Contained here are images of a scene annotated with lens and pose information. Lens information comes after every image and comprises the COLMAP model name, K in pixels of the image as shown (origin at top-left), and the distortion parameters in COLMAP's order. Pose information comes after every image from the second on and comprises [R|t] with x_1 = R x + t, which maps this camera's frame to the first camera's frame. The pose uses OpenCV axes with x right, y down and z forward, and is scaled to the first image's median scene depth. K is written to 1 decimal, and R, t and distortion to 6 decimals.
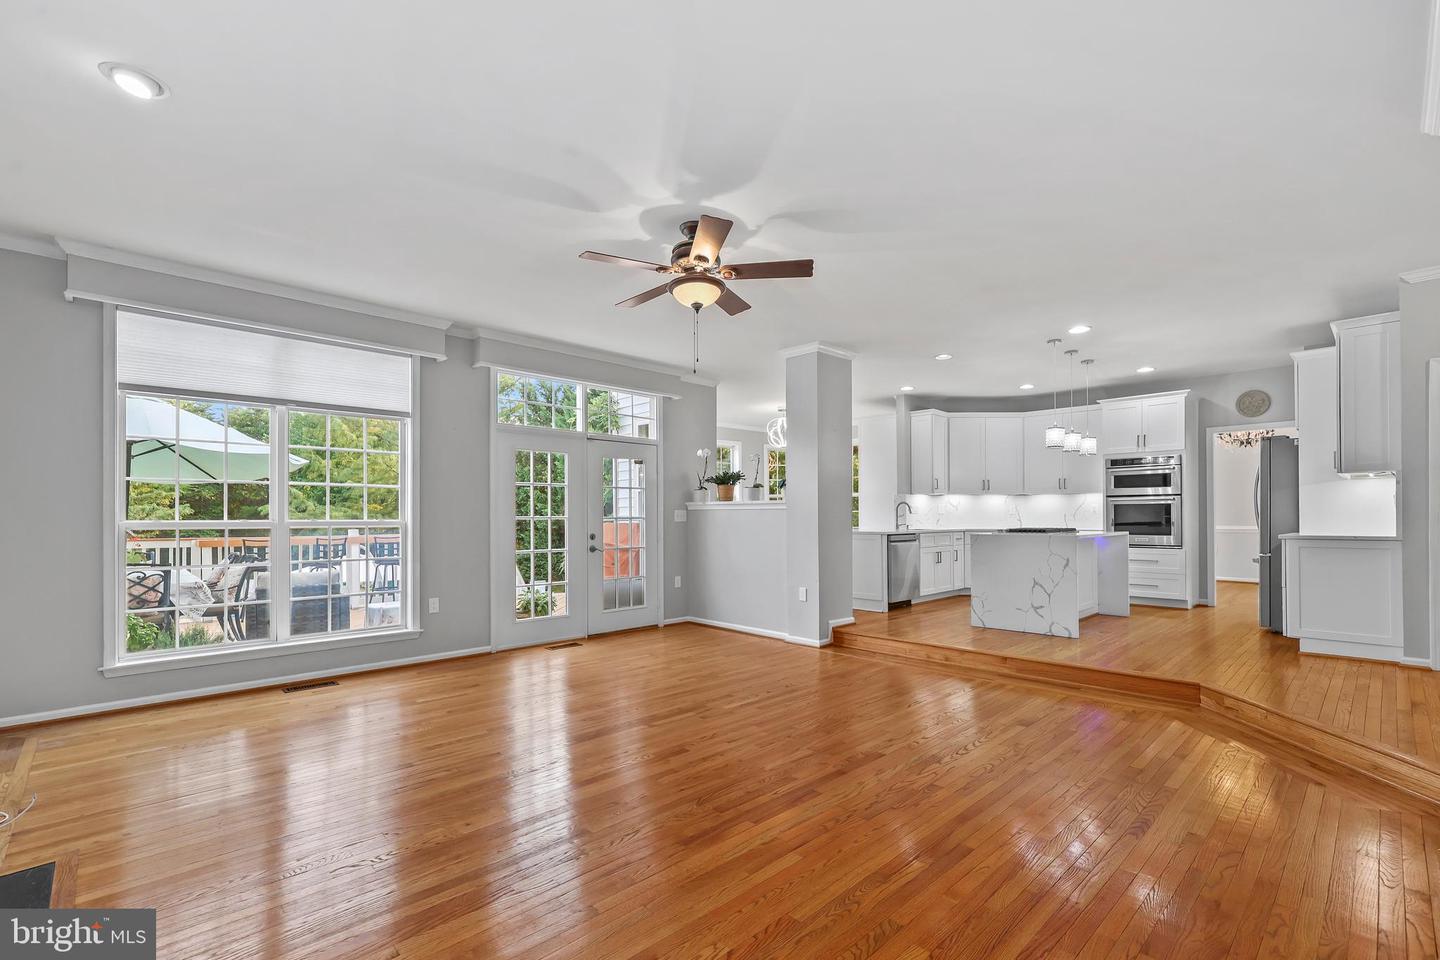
lens RADIAL K [[624.3, 0, 719.6], [0, 624.3, 512.5], [0, 0, 1]] dist [-0.000320, -0.000009]
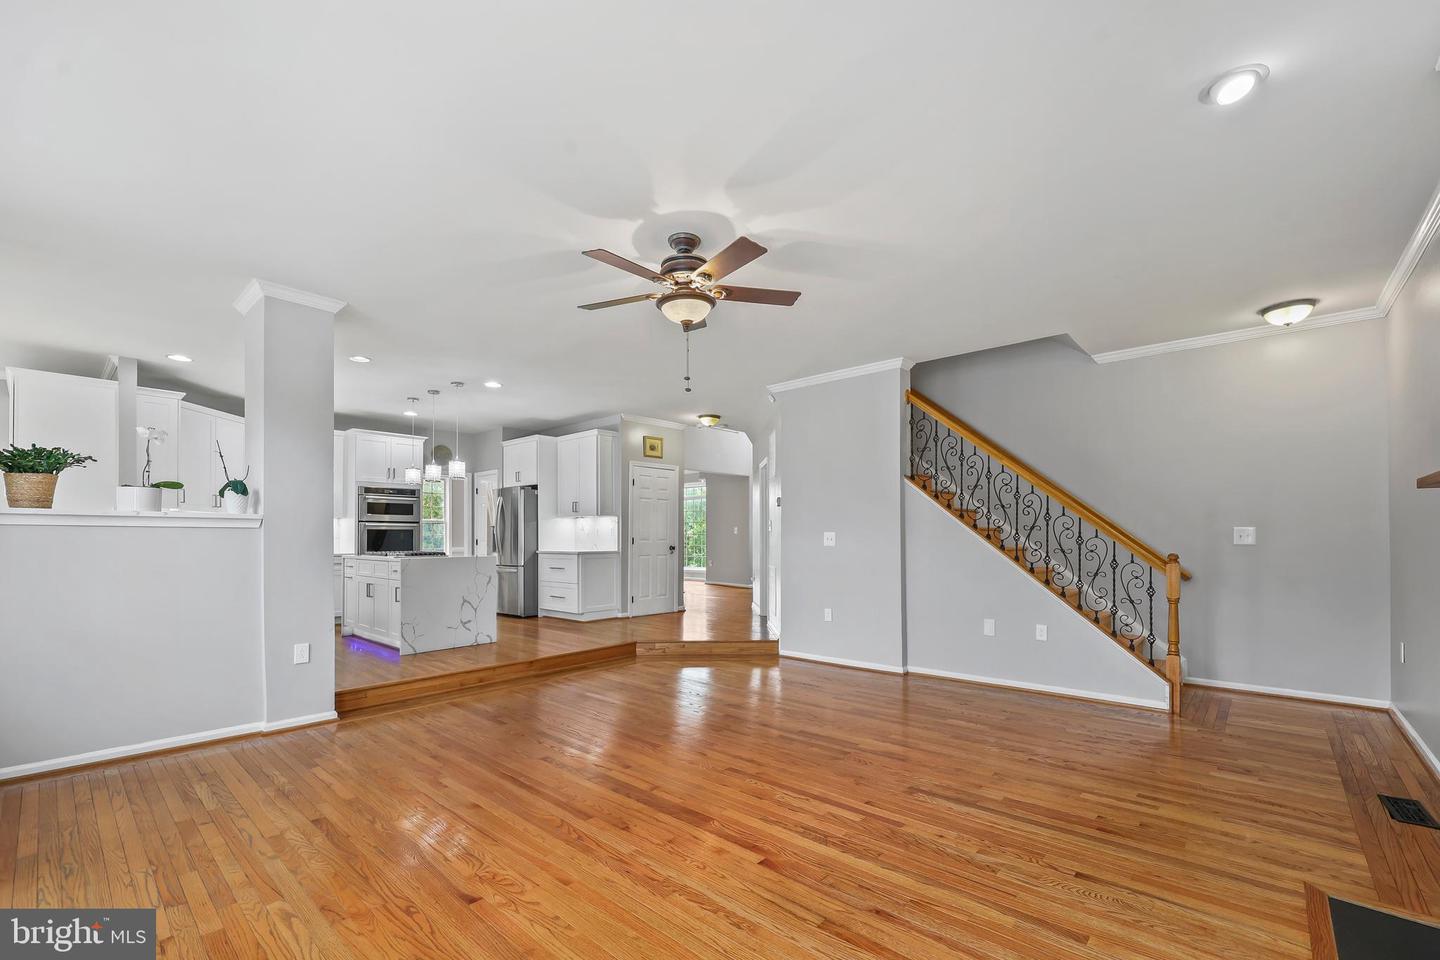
lens RADIAL K [[614.8, 0, 719.1], [0, 614.8, 534.2], [0, 0, 1]] dist [0.000467, 0.000032]
pose [[-0.074085, 0.010296, 0.997199, -0.693397], [-0.007145, 0.999916, -0.010855, 0.004337], [-0.997226, -0.007929, -0.074005, 0.714350]]
